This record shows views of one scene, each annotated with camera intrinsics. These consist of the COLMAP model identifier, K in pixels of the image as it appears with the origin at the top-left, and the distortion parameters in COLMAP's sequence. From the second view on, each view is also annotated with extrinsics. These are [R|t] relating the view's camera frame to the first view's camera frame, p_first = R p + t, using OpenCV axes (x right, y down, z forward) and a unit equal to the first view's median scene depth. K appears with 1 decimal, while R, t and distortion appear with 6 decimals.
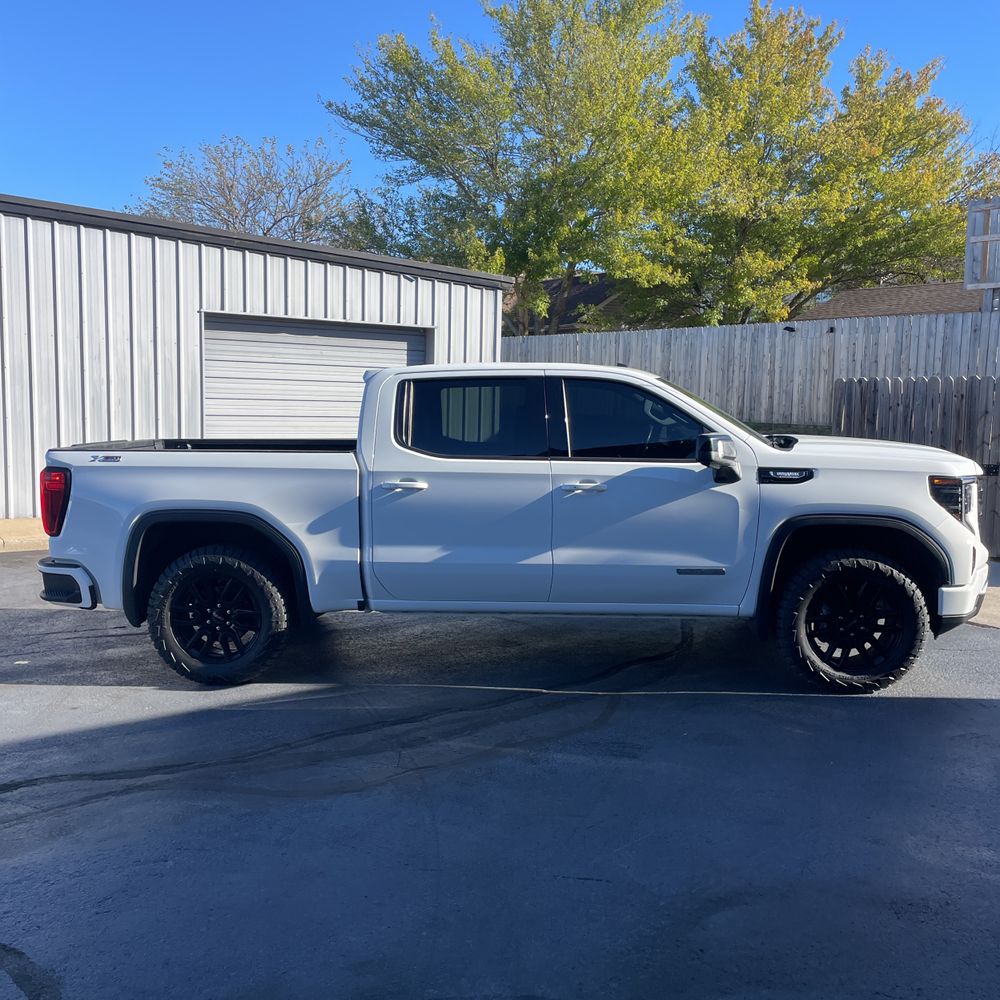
lens RADIAL K [[1010.8, 0, 504.2], [0, 1010.8, 518.4], [0, 0, 1]] dist [0.101648, -0.139915]
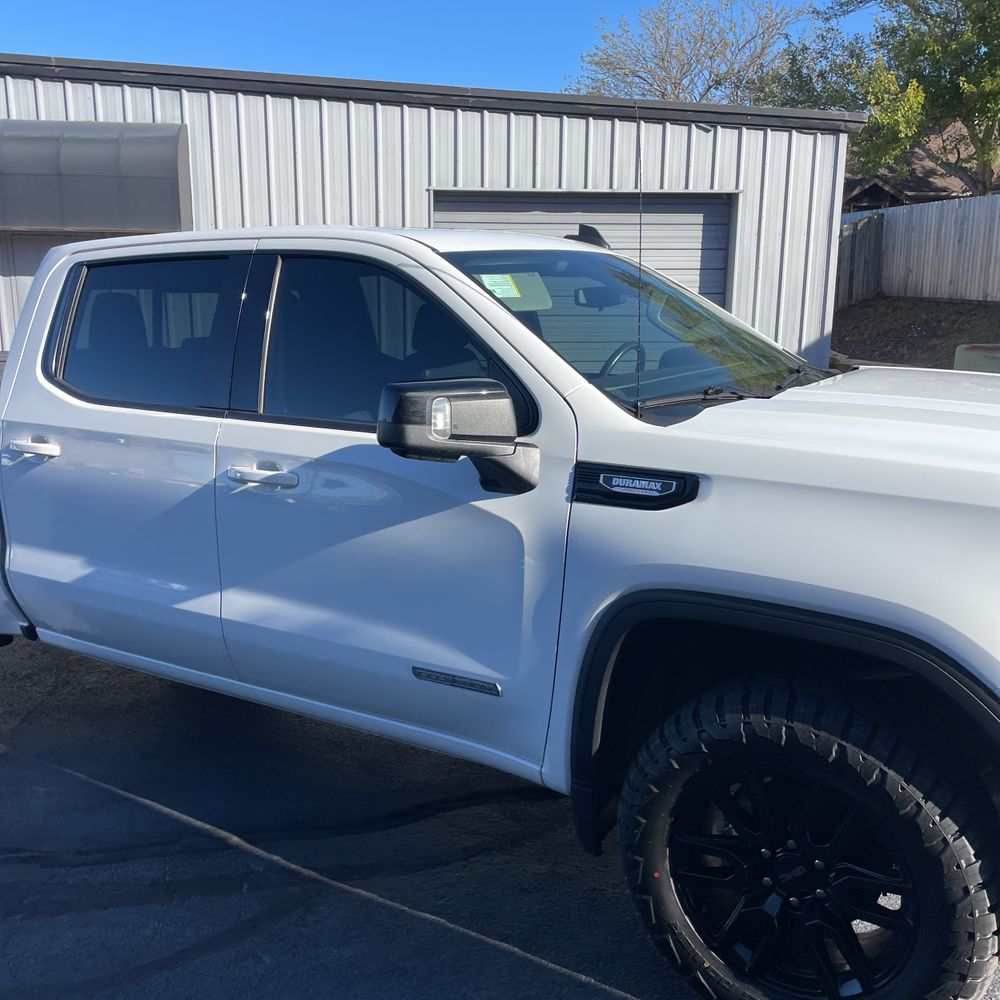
lens RADIAL K [[1001.5, 0, 500.0], [0, 1001.5, 500.0], [0, 0, 1]] dist [0.101374, -0.129386]
pose [[0.874776, 0.087805, -0.476506, 0.177159], [-0.044147, 0.993796, 0.102080, -0.031720], [0.482512, -0.068261, 0.873225, 0.262441]]
